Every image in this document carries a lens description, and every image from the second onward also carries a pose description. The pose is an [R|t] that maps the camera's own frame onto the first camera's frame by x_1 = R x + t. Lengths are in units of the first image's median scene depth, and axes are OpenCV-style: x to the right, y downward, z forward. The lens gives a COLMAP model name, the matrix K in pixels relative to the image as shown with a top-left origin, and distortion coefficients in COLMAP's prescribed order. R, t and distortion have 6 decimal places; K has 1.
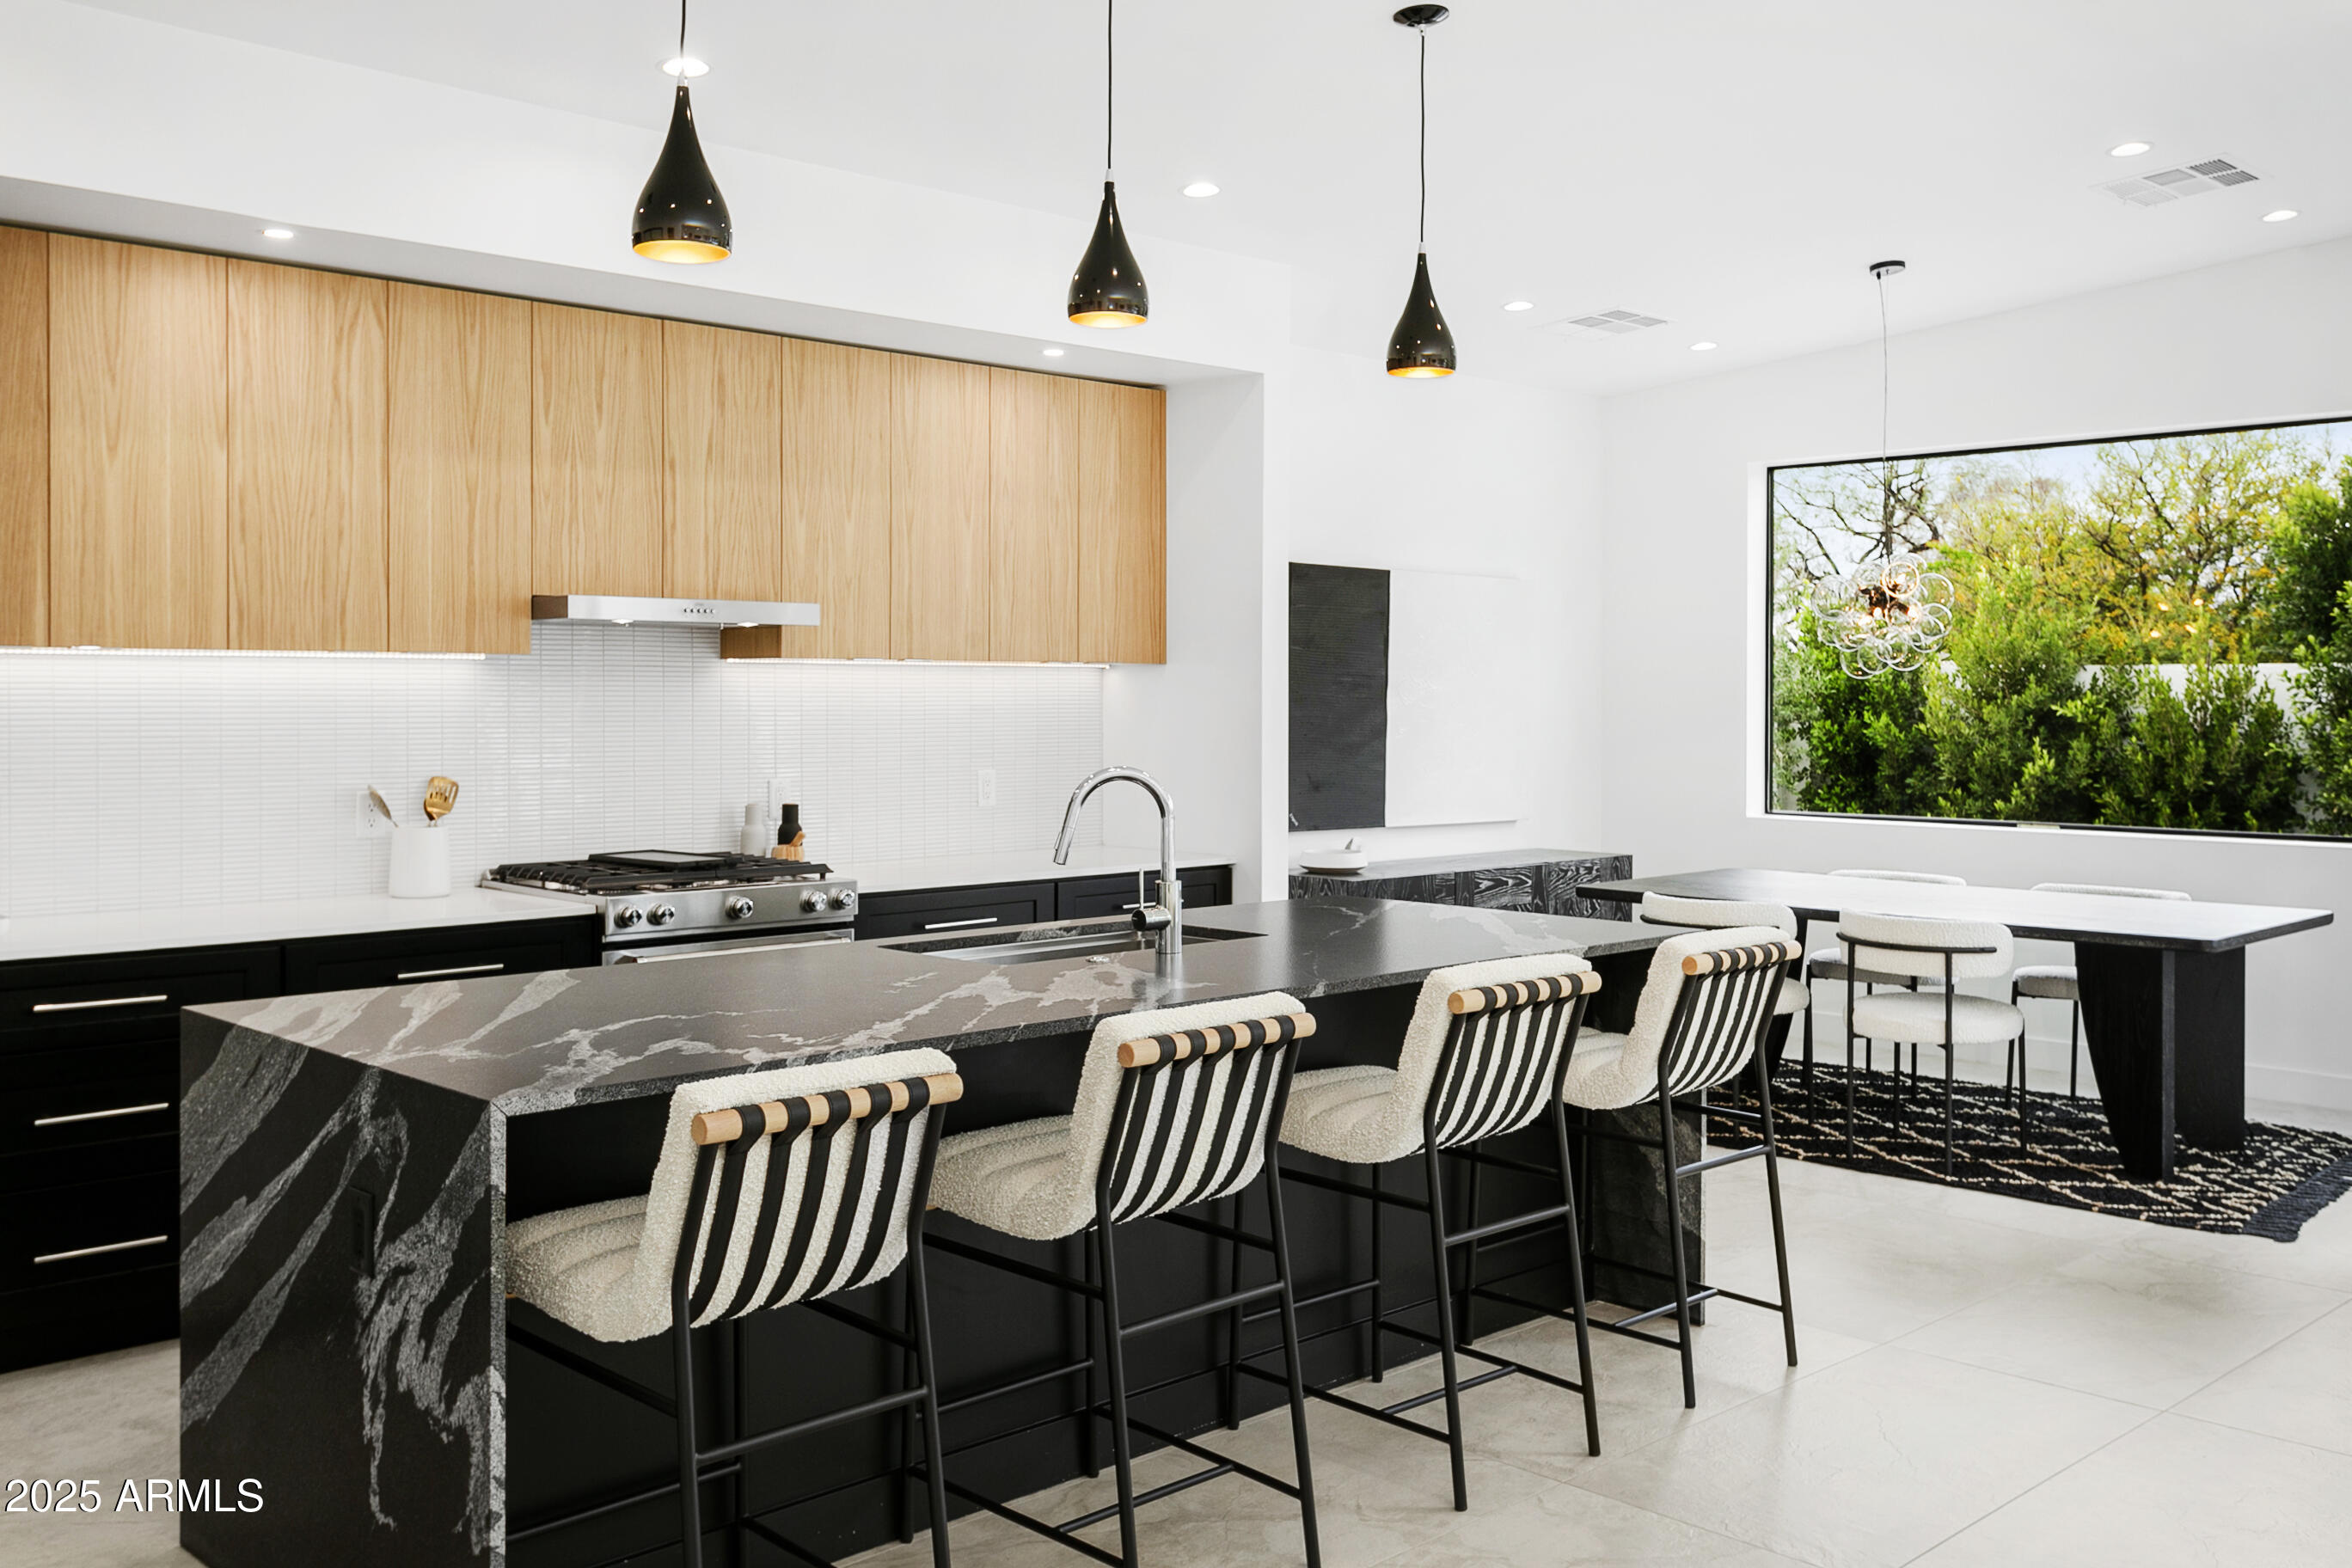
lens RADIAL K [[2094.6, 0, 1176.6], [0, 2094.6, 710.7], [0, 0, 1]] dist [0.001835, -0.000860]
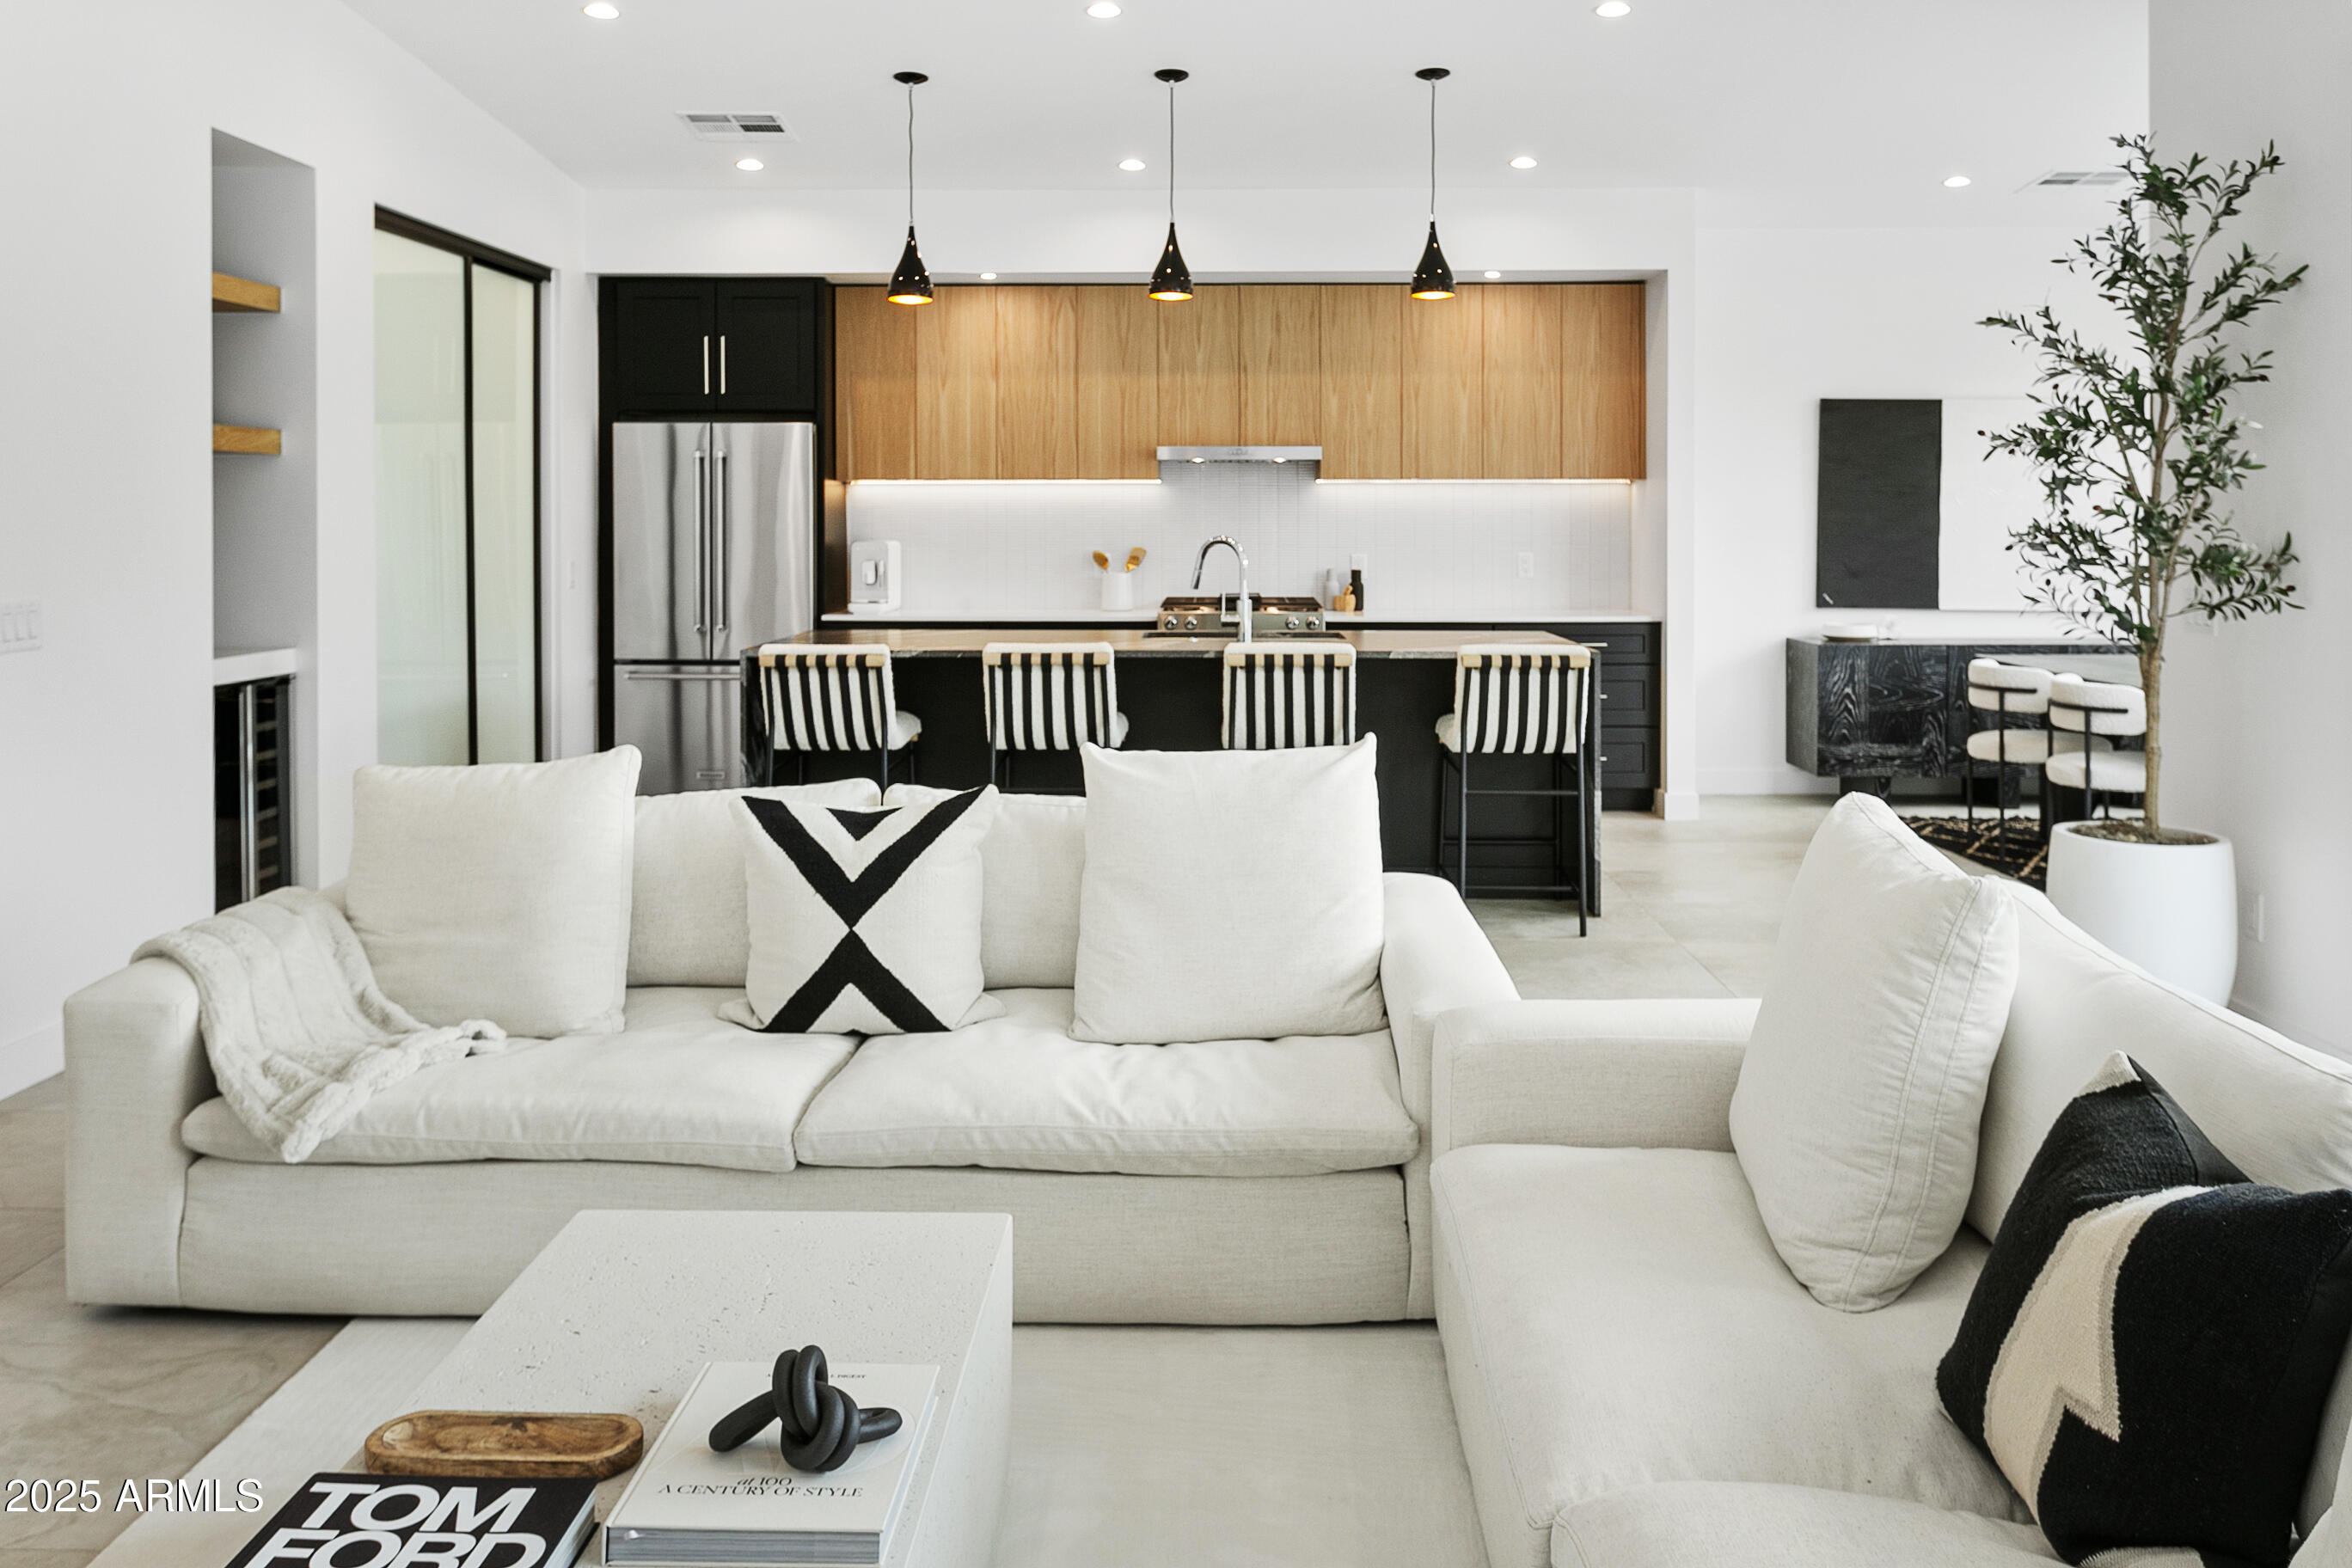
lens RADIAL K [[1900.1, 0, 1181.3], [0, 1900.1, 521.9], [0, 0, 1]] dist [0.003084, 0.003397]
pose [[0.698235, -0.000292, -0.715869, 0.877795], [-0.004048, 0.999982, -0.004356, 0.016618], [0.715857, 0.005939, 0.698221, -0.135207]]
